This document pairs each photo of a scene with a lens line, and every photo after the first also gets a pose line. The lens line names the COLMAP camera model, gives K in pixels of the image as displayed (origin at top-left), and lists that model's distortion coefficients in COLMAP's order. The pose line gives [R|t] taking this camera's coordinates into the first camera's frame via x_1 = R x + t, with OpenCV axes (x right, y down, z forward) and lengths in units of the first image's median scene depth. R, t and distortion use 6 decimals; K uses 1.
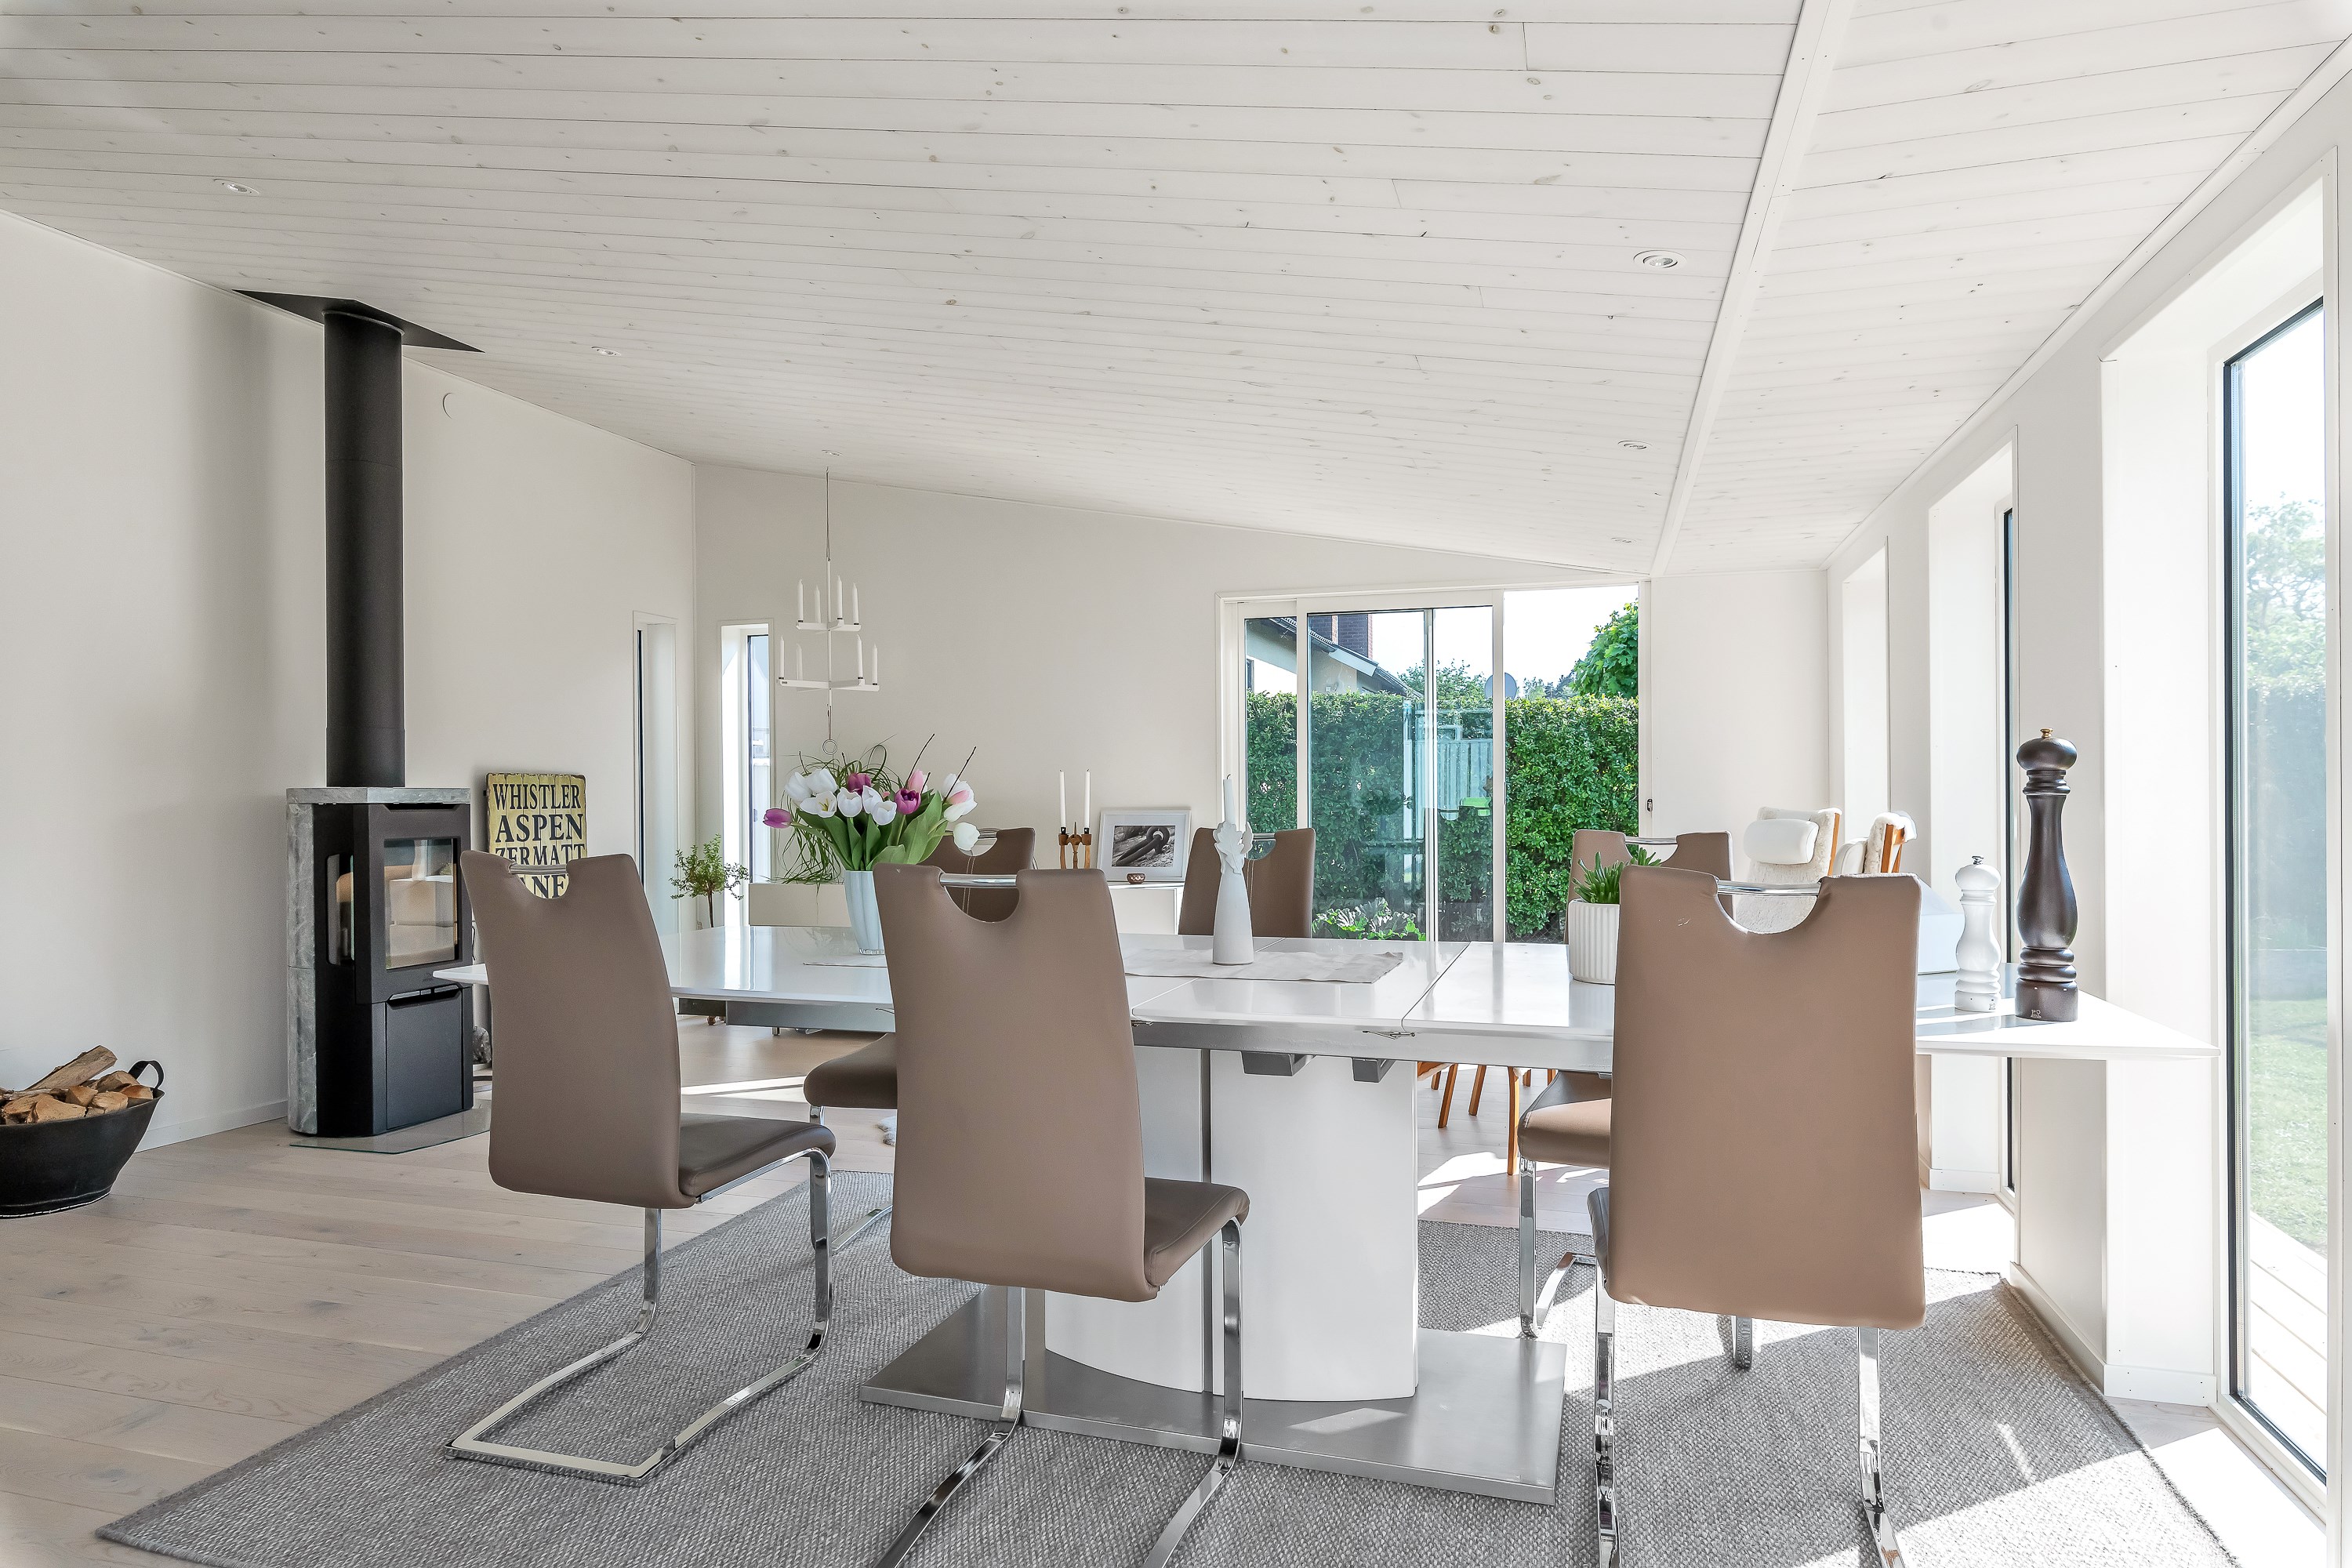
lens RADIAL K [[1345.8, 0, 1181.1], [0, 1345.8, 786.9], [0, 0, 1]] dist [0.006669, -0.001714]
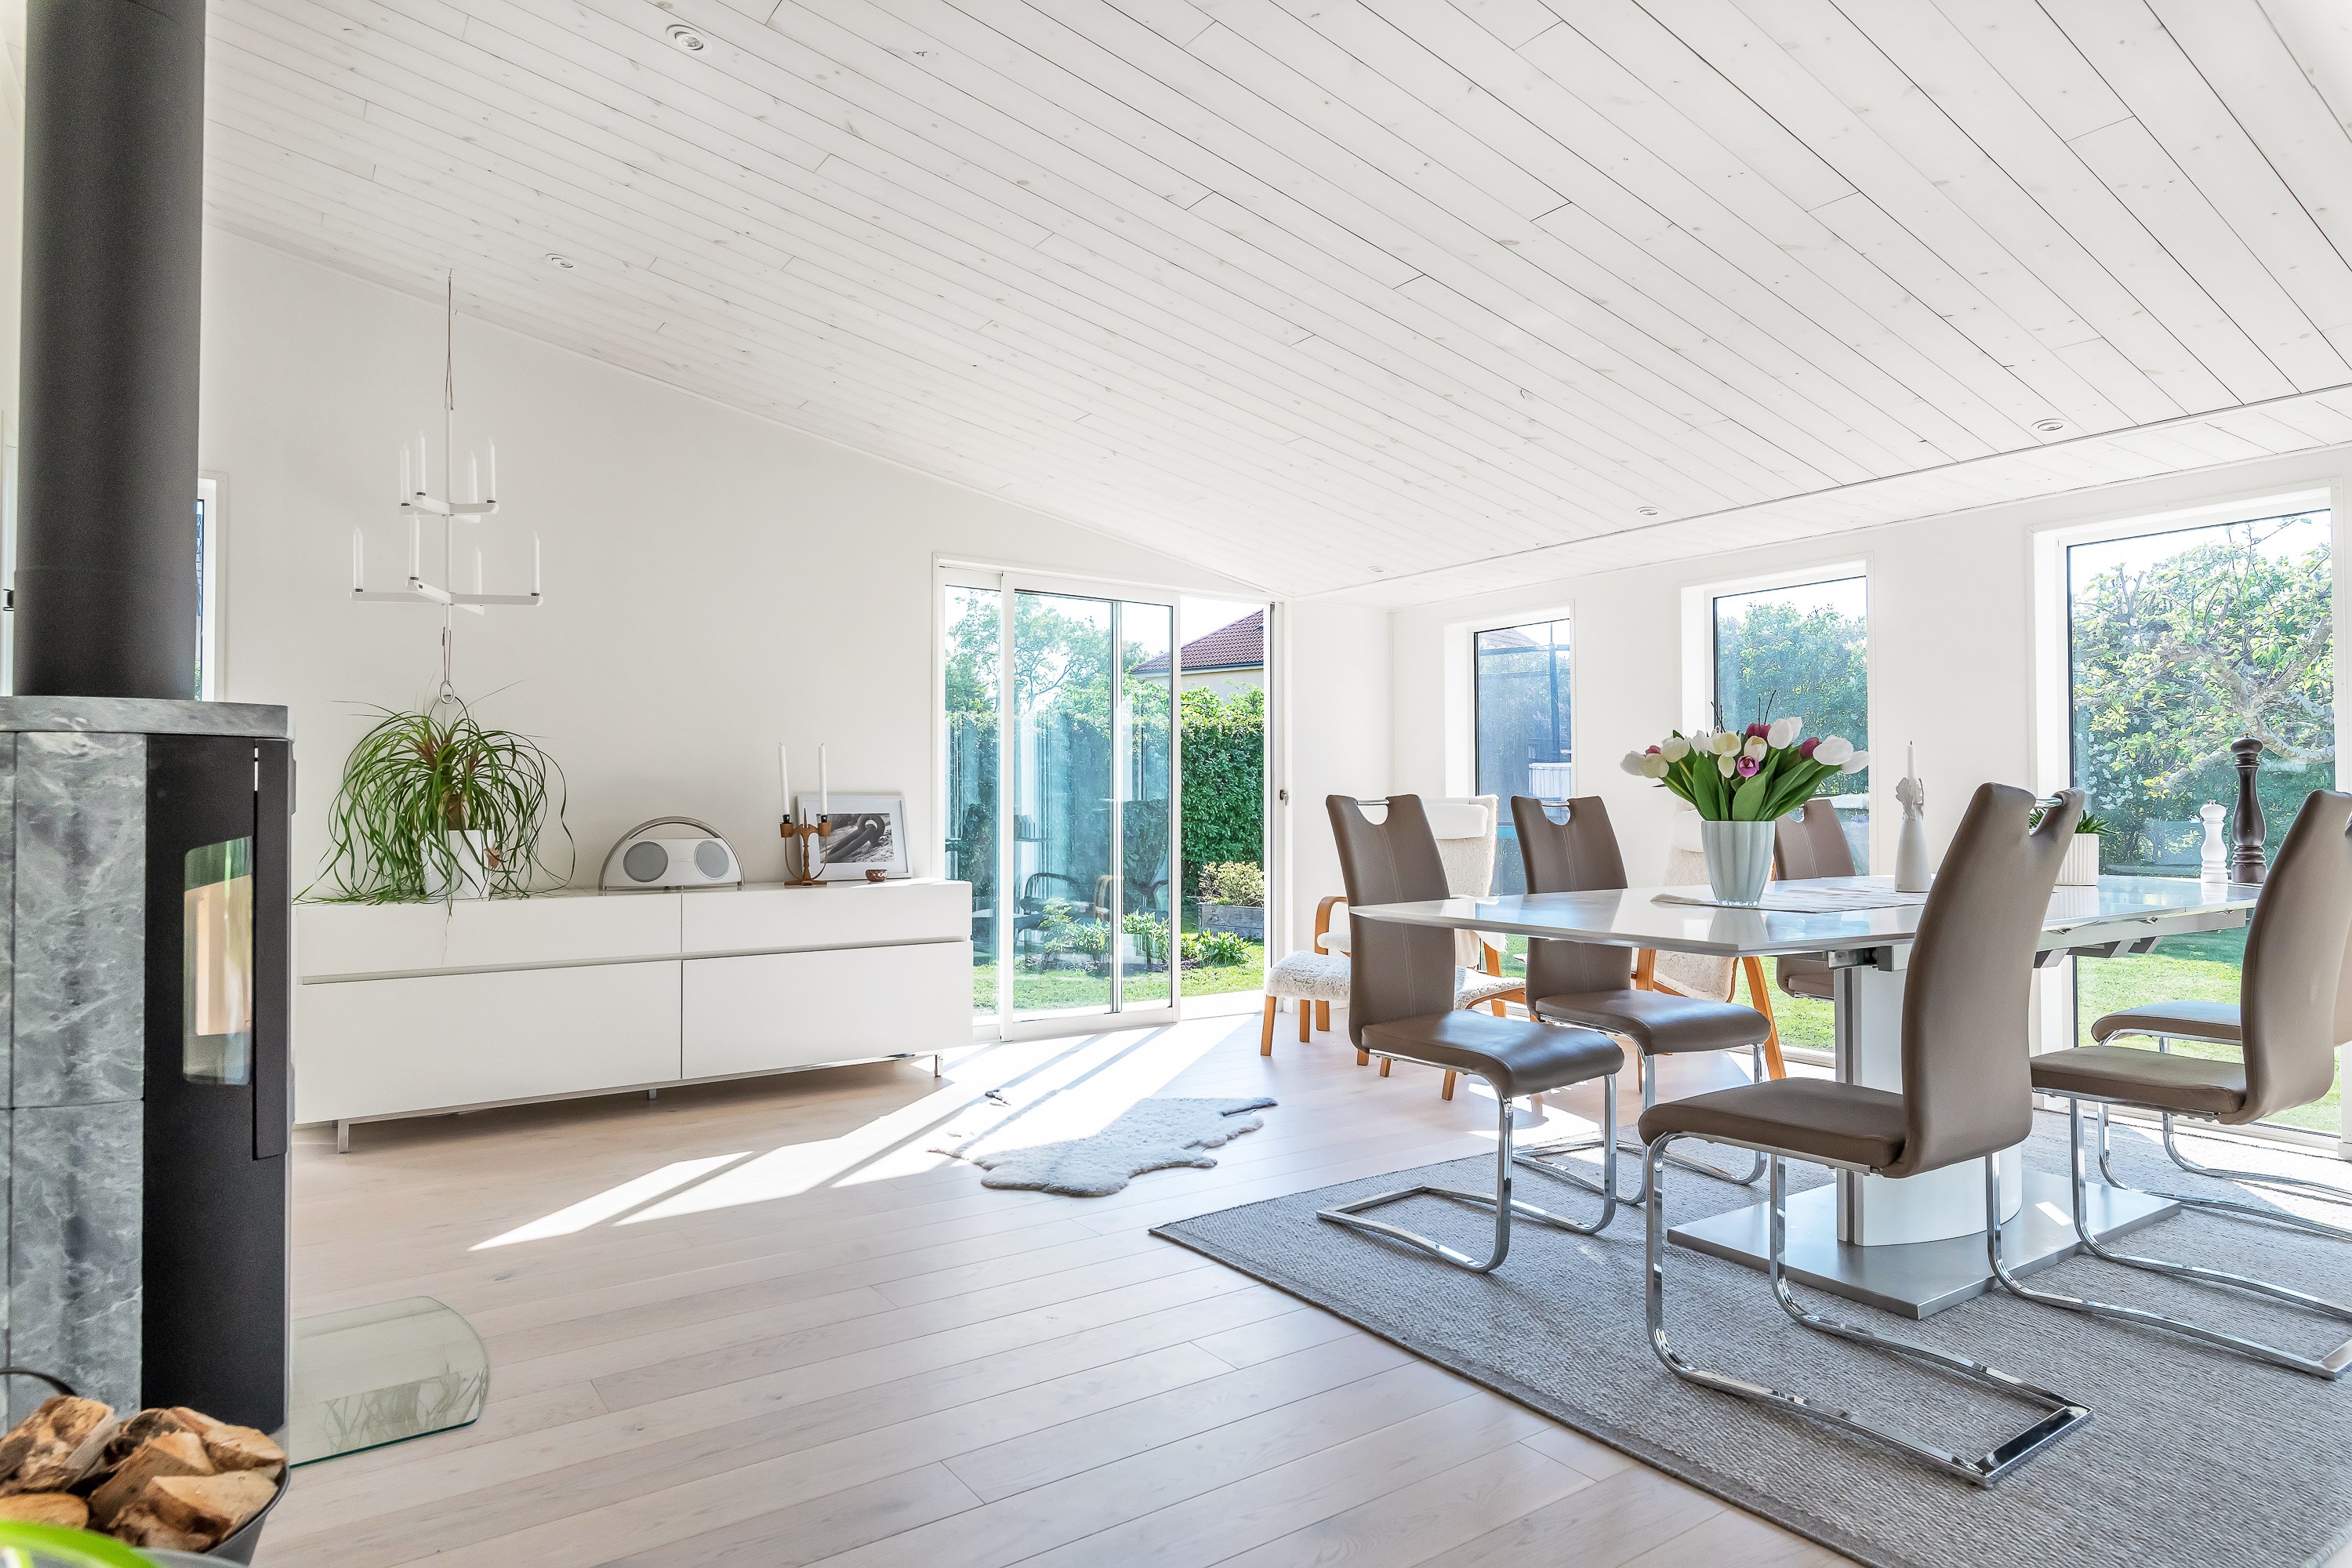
lens RADIAL K [[1345.8, 0, 1178.8], [0, 1345.8, 792.6], [0, 0, 1]] dist [0.006669, -0.001714]
pose [[0.624071, 0.014450, 0.781234, -0.562236], [-0.005898, 0.999888, -0.013782, 0.026418], [-0.781345, 0.003993, 0.624086, 0.323548]]
